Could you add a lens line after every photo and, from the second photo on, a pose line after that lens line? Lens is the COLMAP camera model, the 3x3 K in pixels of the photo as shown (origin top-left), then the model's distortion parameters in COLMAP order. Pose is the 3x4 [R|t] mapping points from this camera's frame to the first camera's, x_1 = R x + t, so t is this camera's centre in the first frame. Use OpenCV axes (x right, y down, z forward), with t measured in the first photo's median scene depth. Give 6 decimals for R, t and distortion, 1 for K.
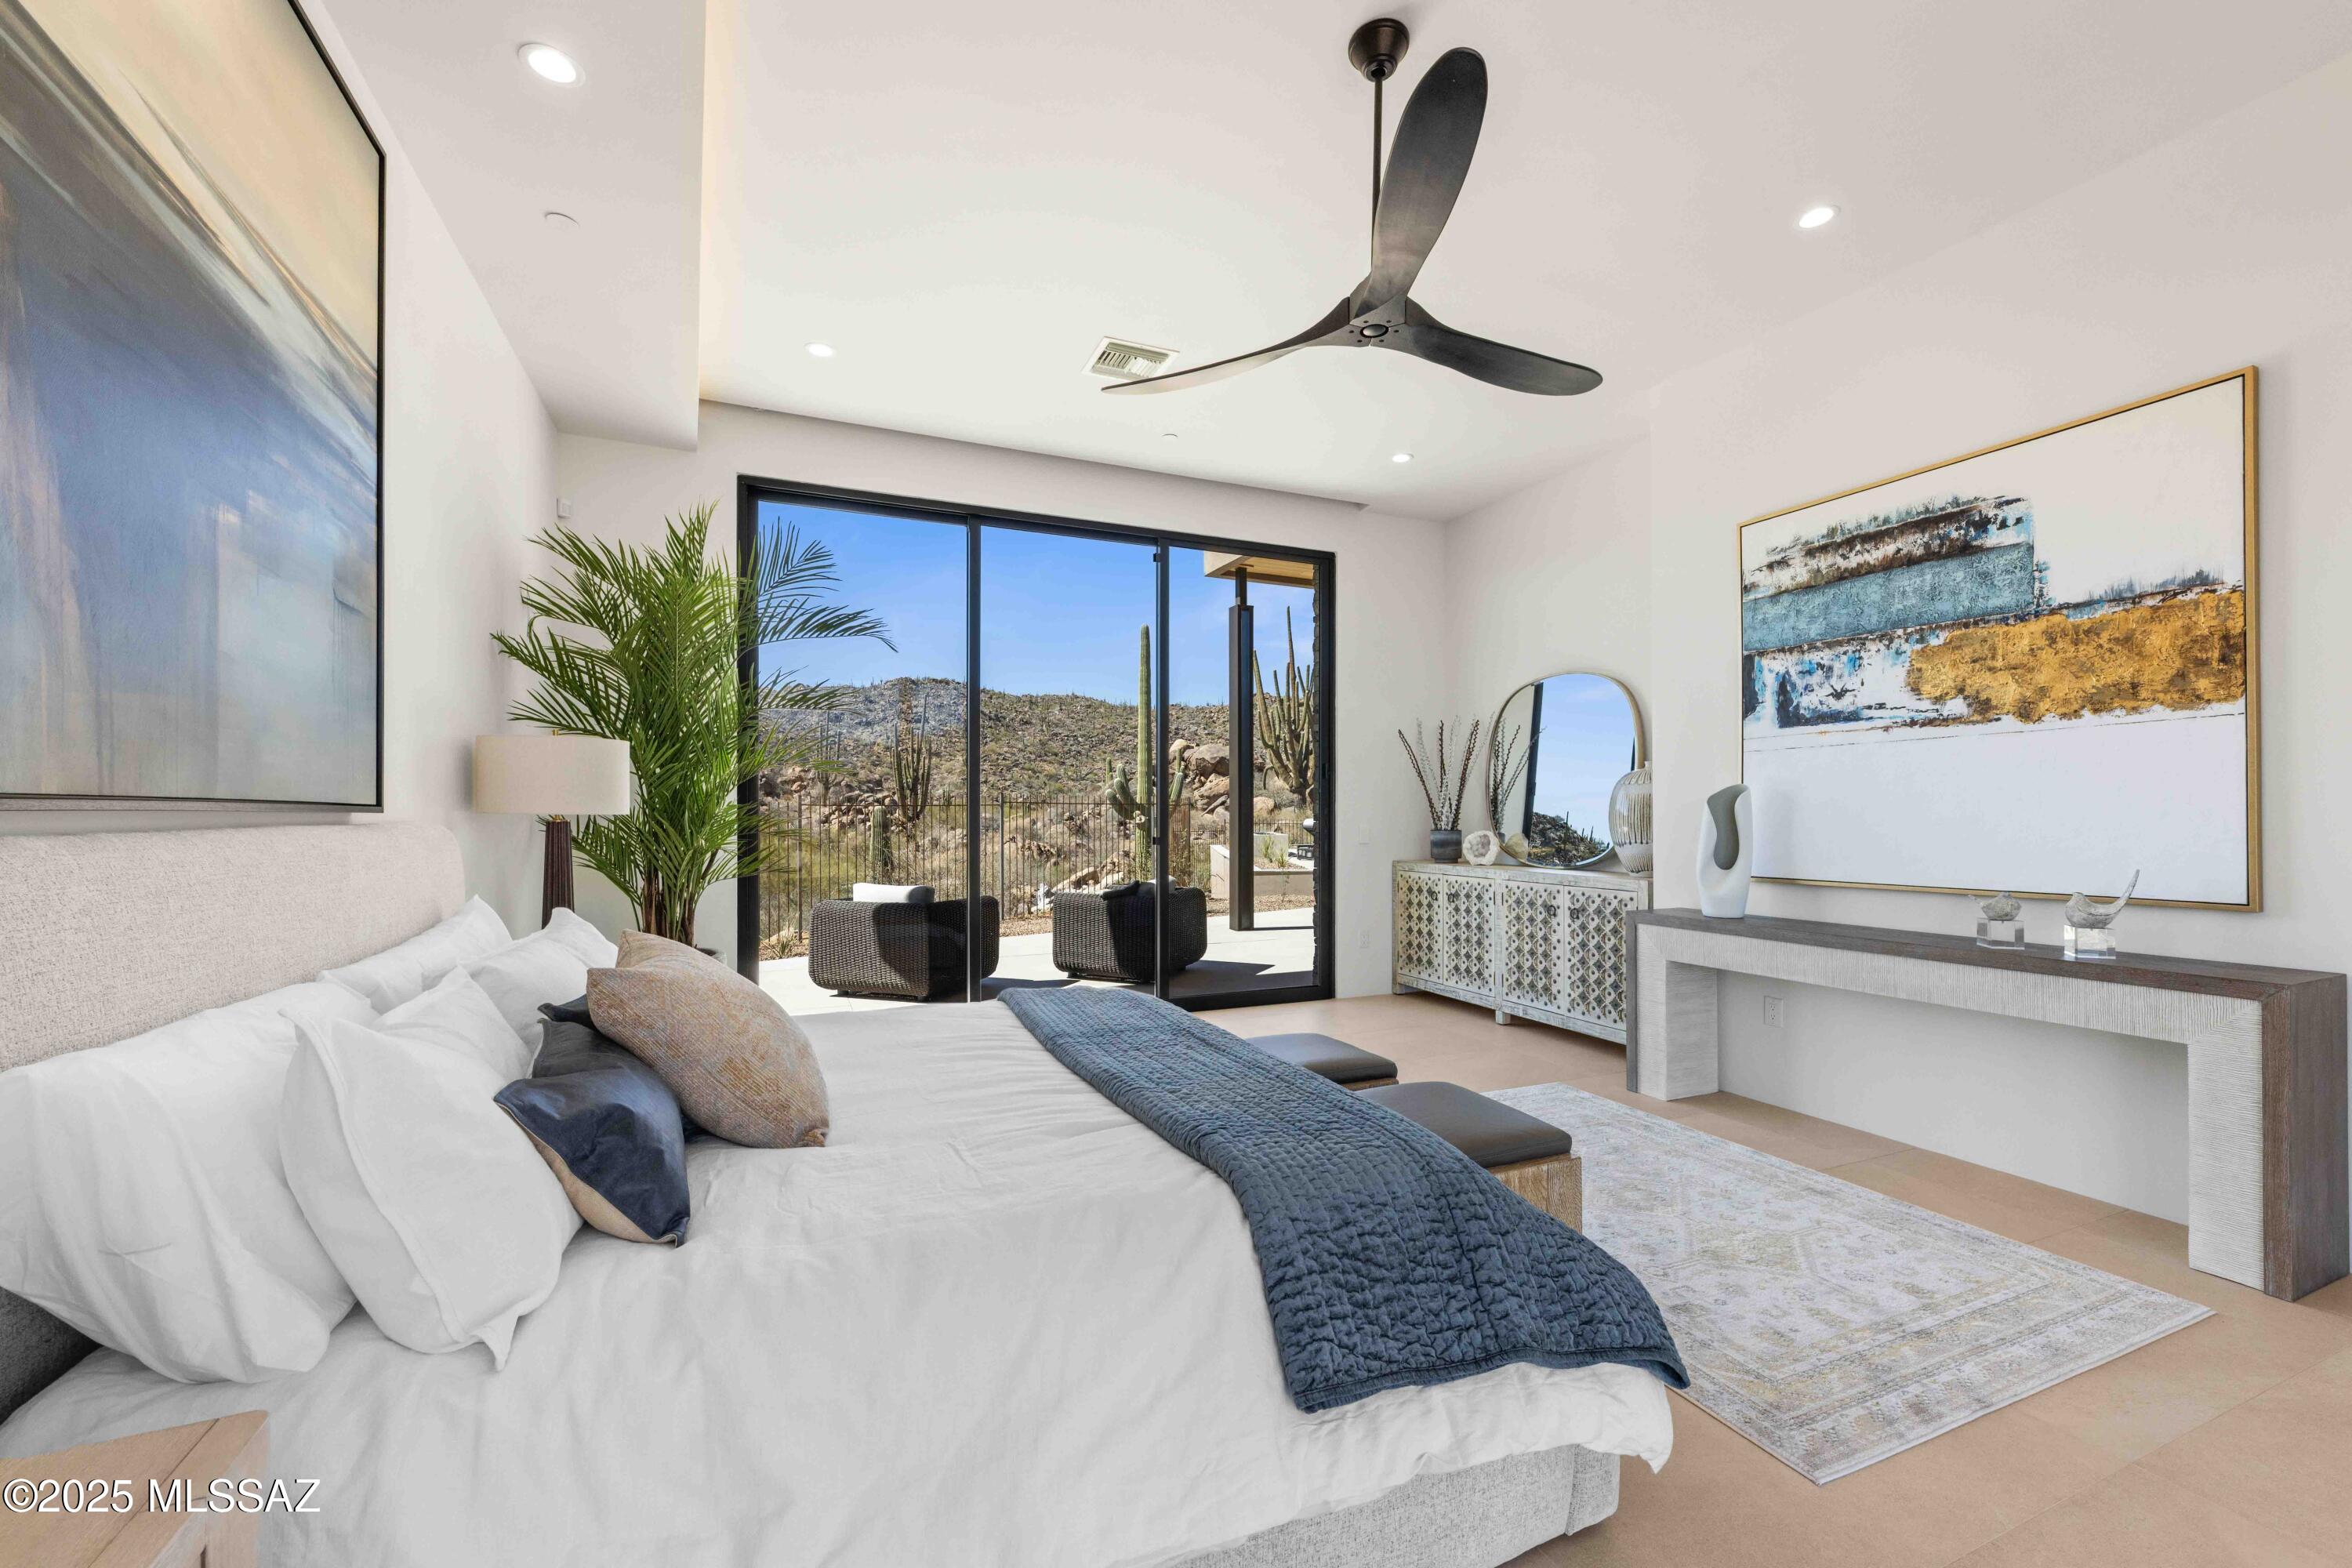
lens RADIAL K [[949.6, 0, 1199.3], [0, 949.6, 810.5], [0, 0, 1]] dist [-0.000482, -0.000084]
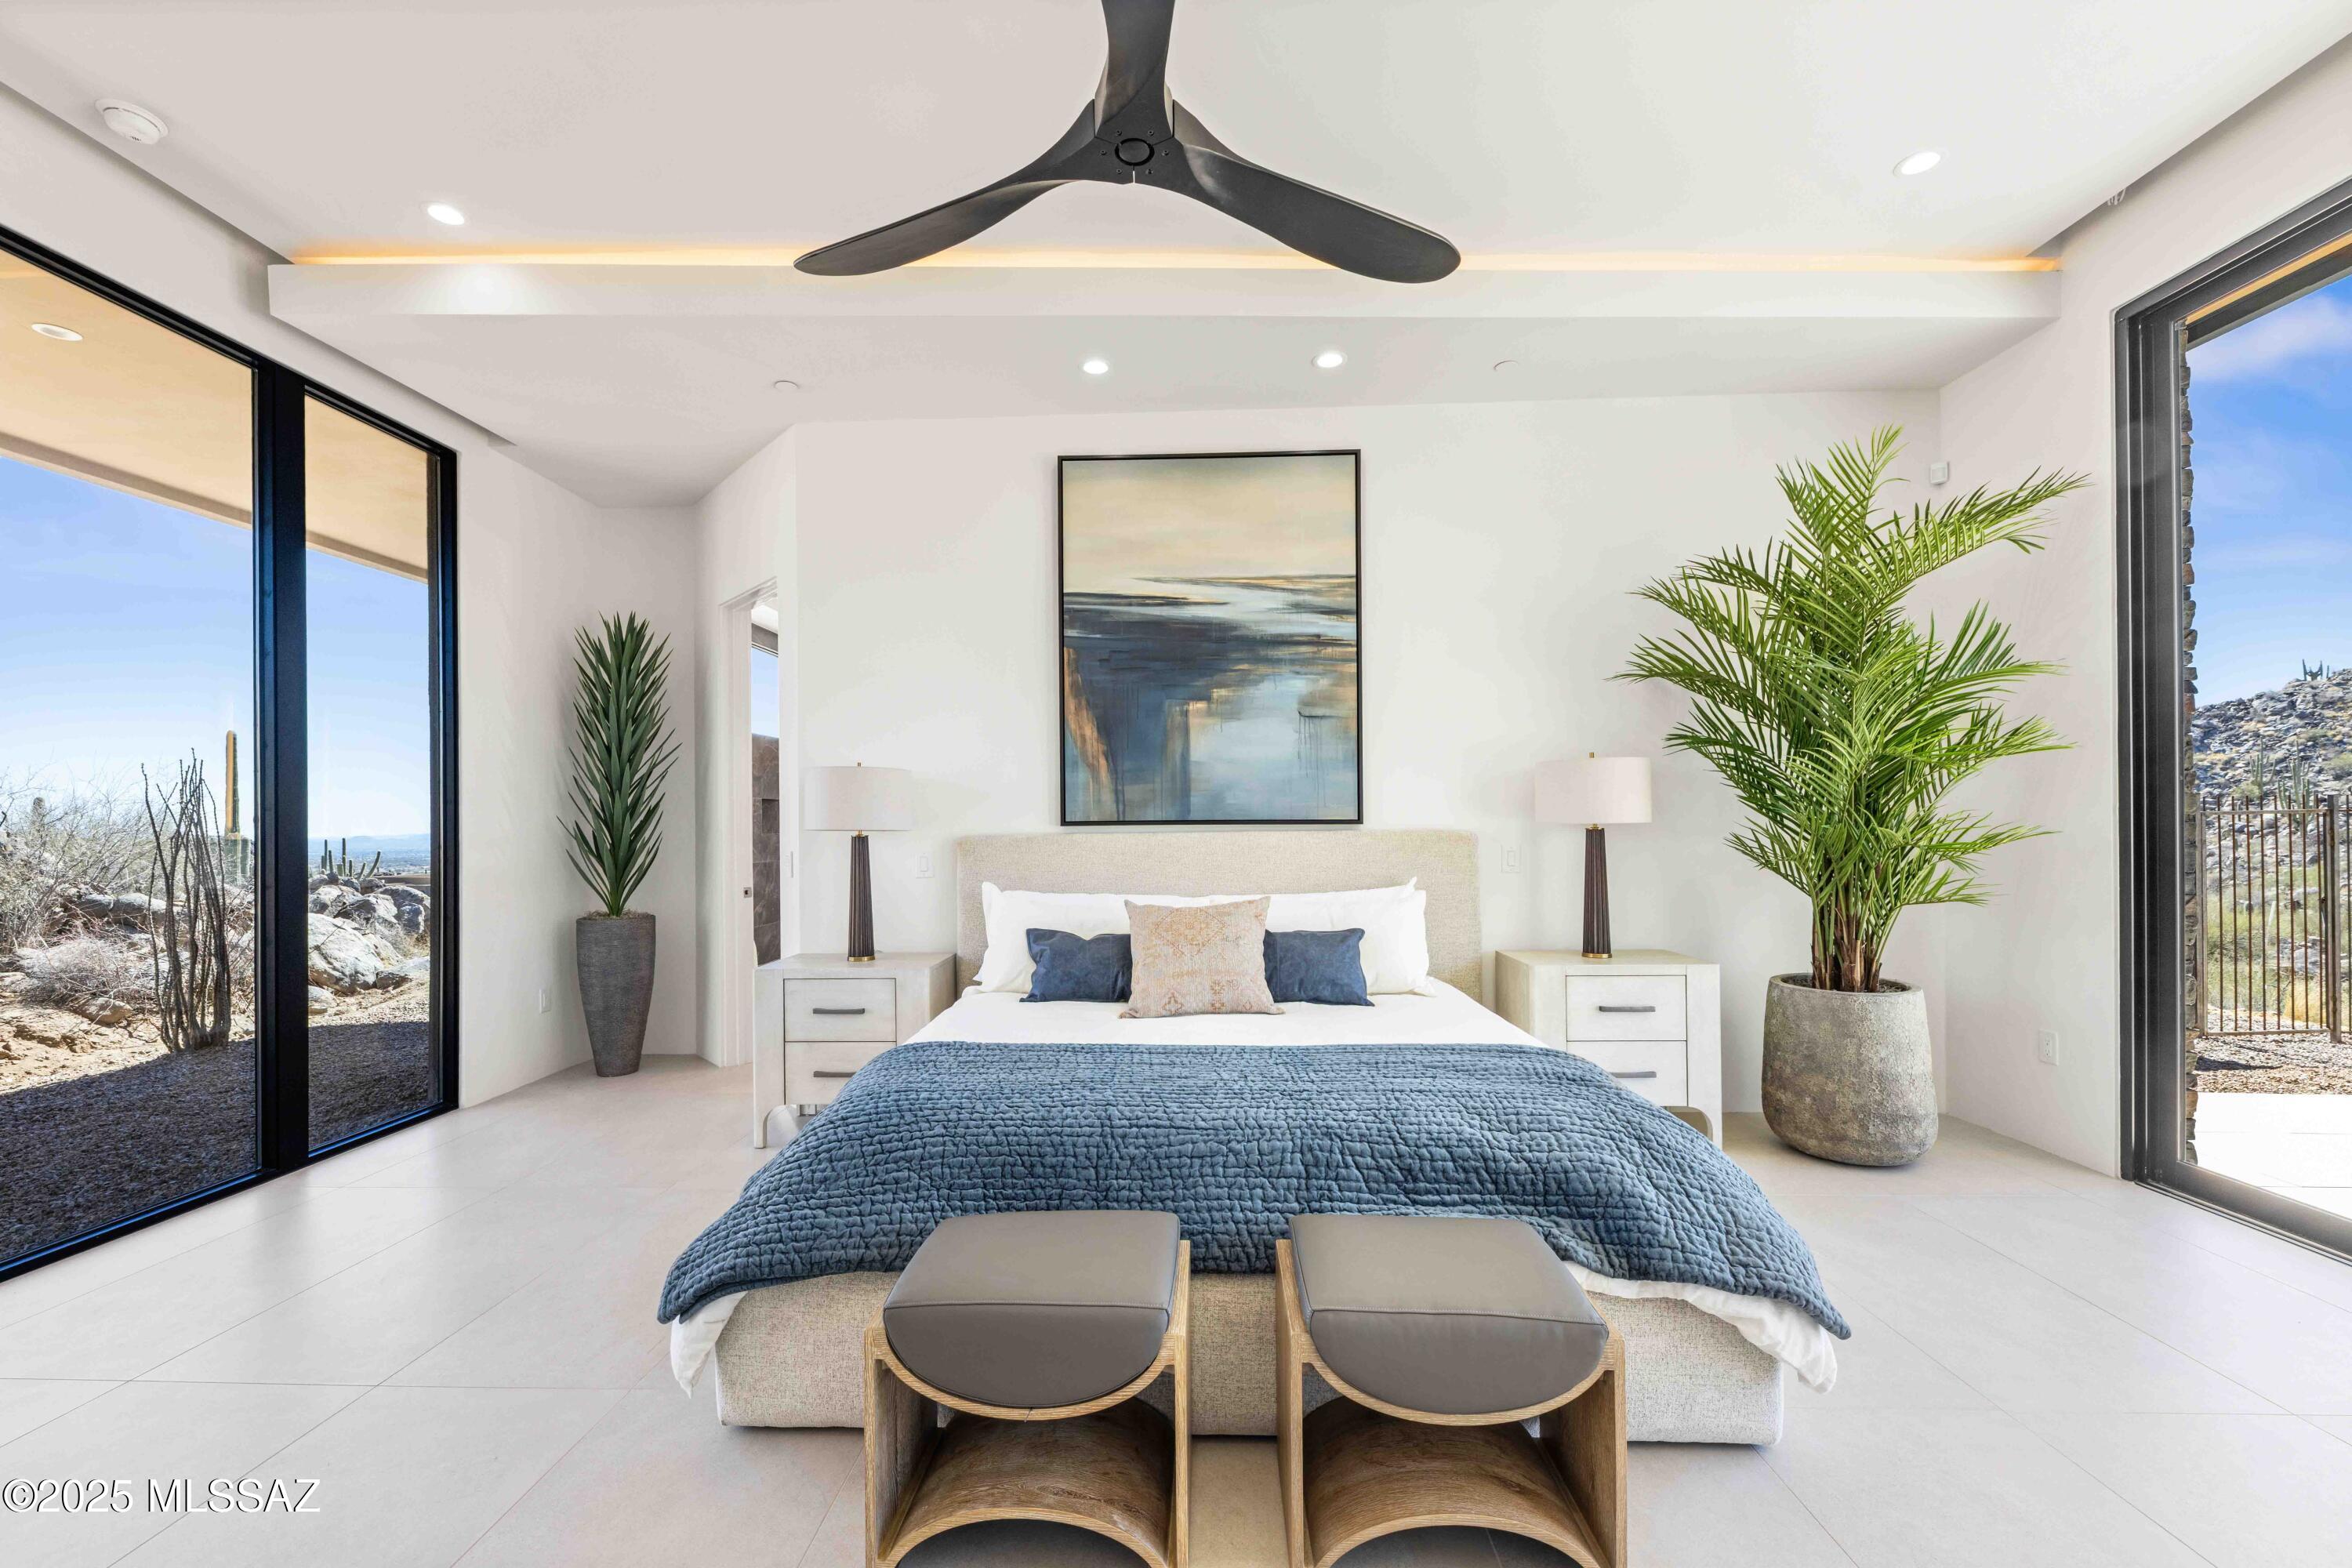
lens RADIAL K [[982.5, 0, 1162.4], [0, 982.5, 824.8], [0, 0, 1]] dist [0.000590, 0.000170]
pose [[-0.451668, 0.006009, -0.892166, 0.396298], [0.015640, 0.999877, -0.001184, 0.000507], [0.892049, -0.014489, -0.451707, 0.630082]]
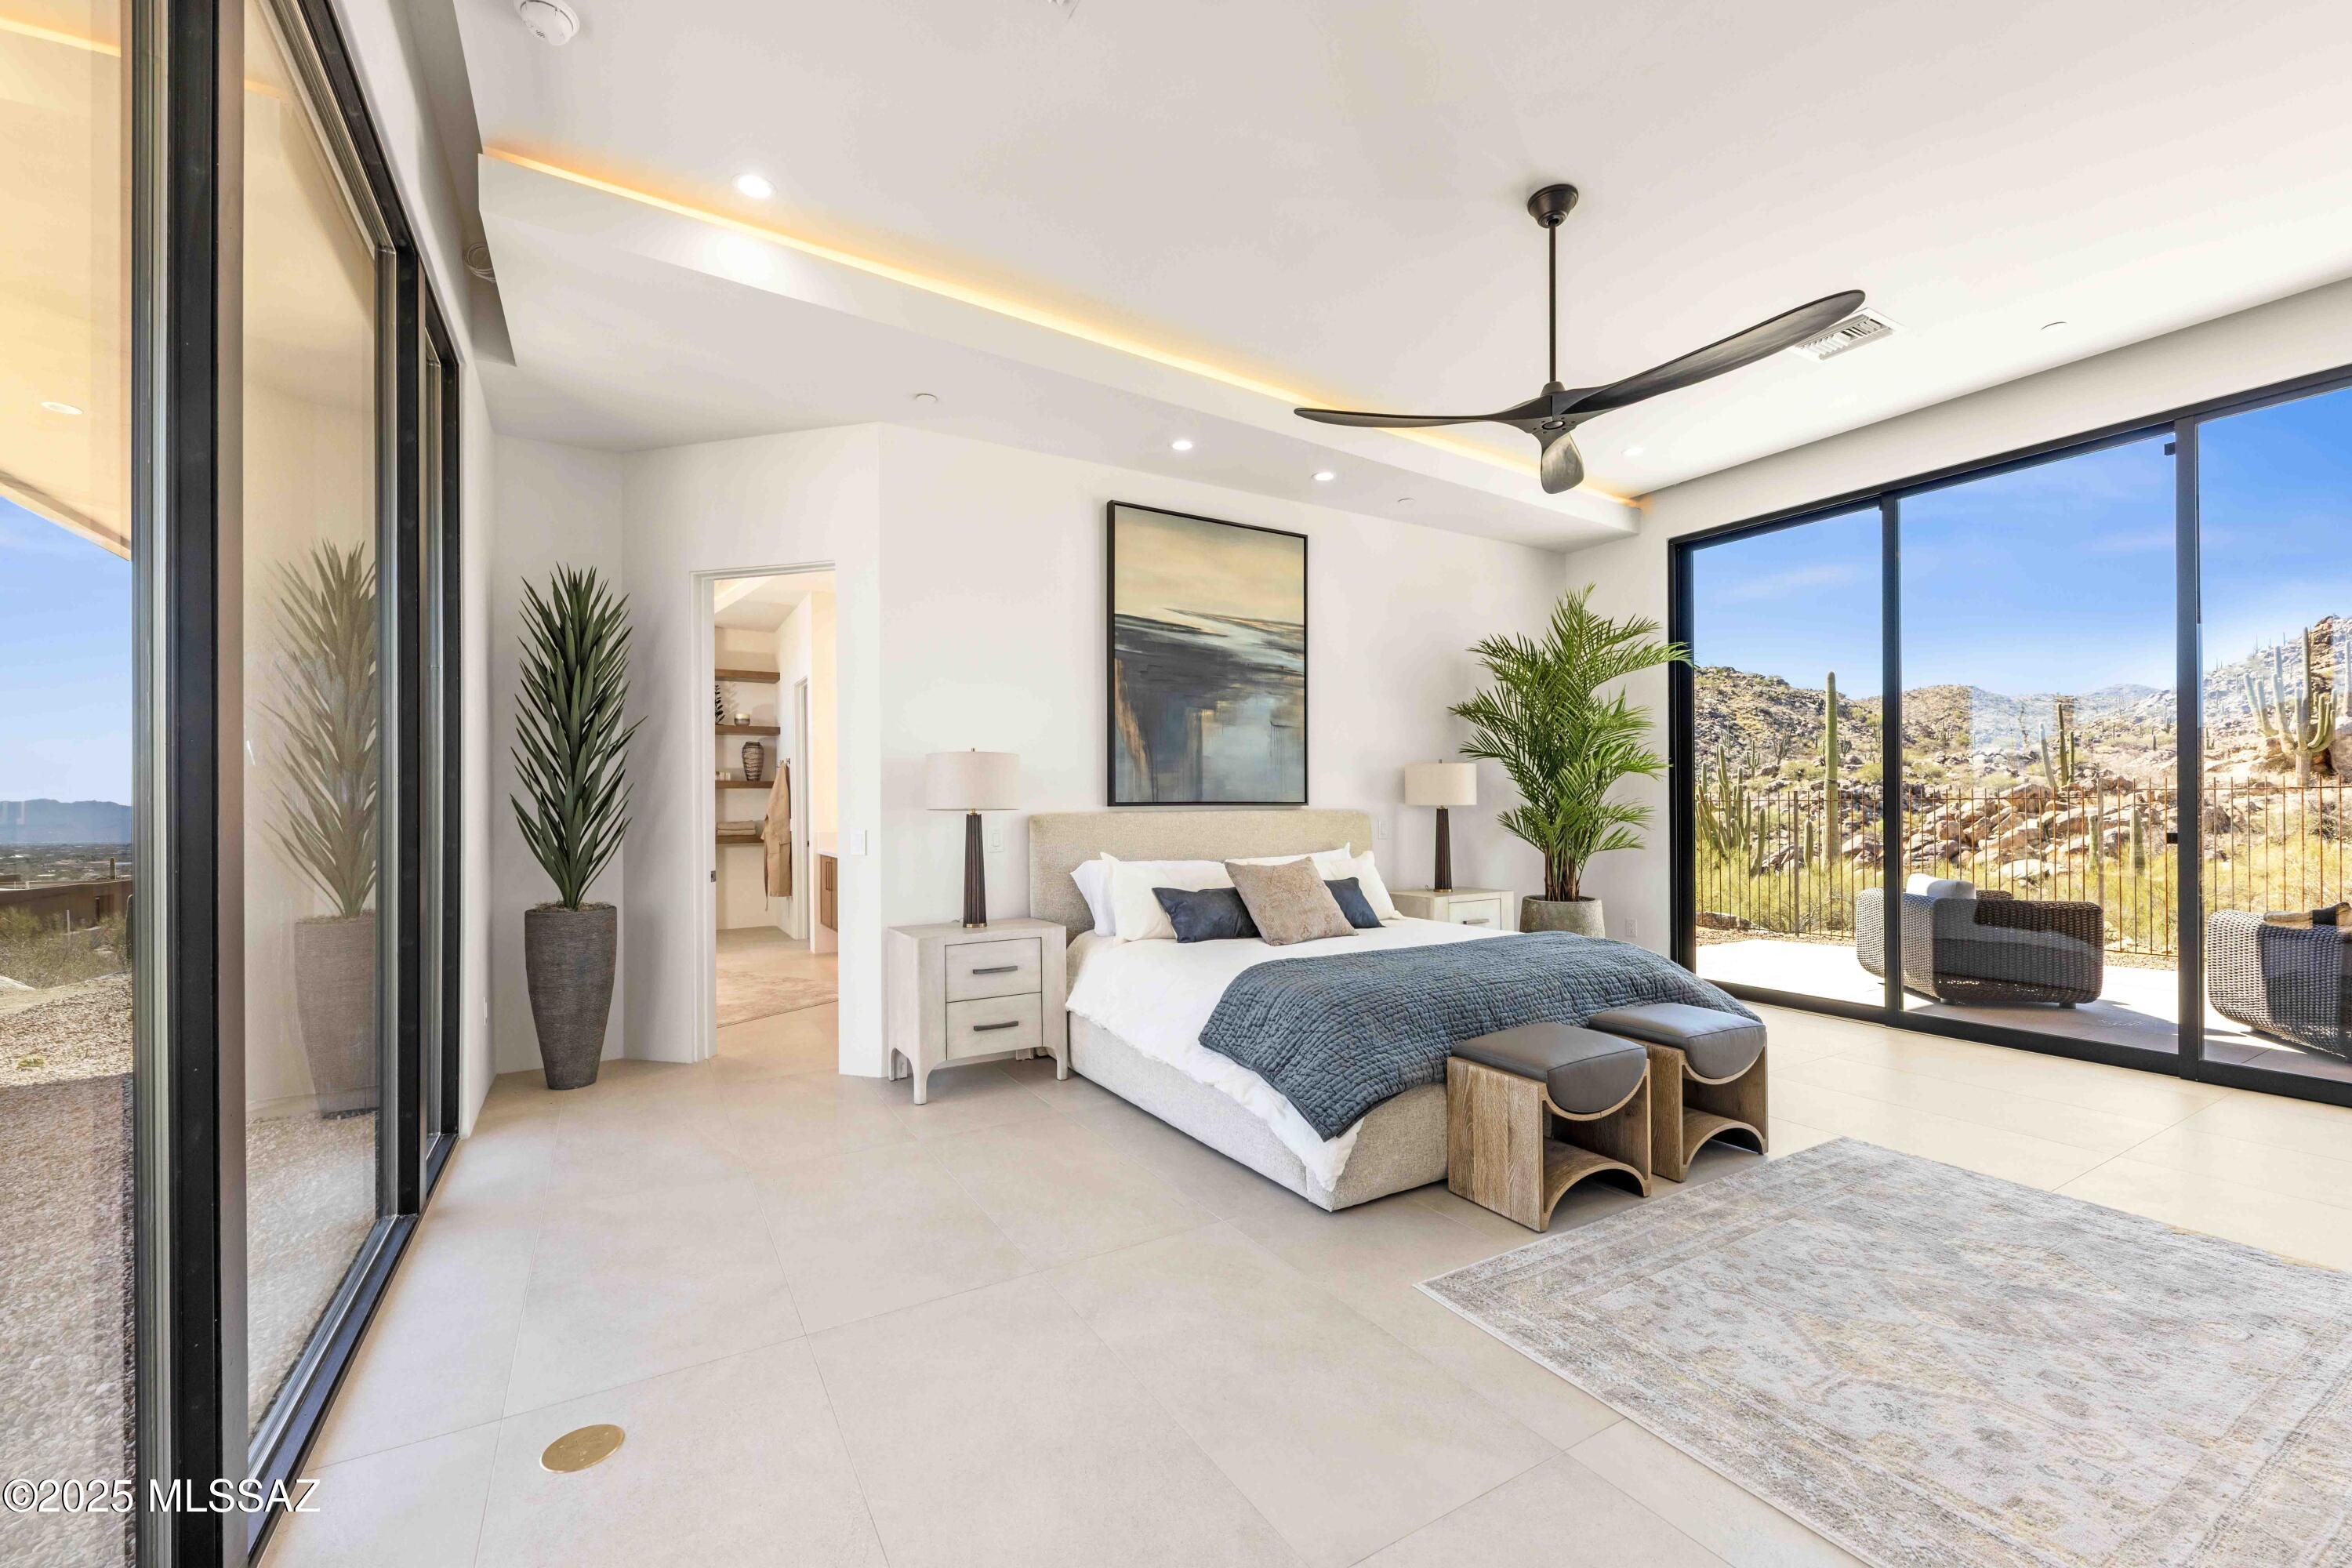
lens RADIAL K [[959.7, 0, 1180.6], [0, 959.7, 800.8], [0, 0, 1]] dist [-0.000387, -0.000109]
pose [[0.112312, -0.004225, -0.993664, 0.658602], [0.013782, 0.999901, -0.002693, -0.002429], [0.993577, -0.013393, 0.112359, 0.166177]]
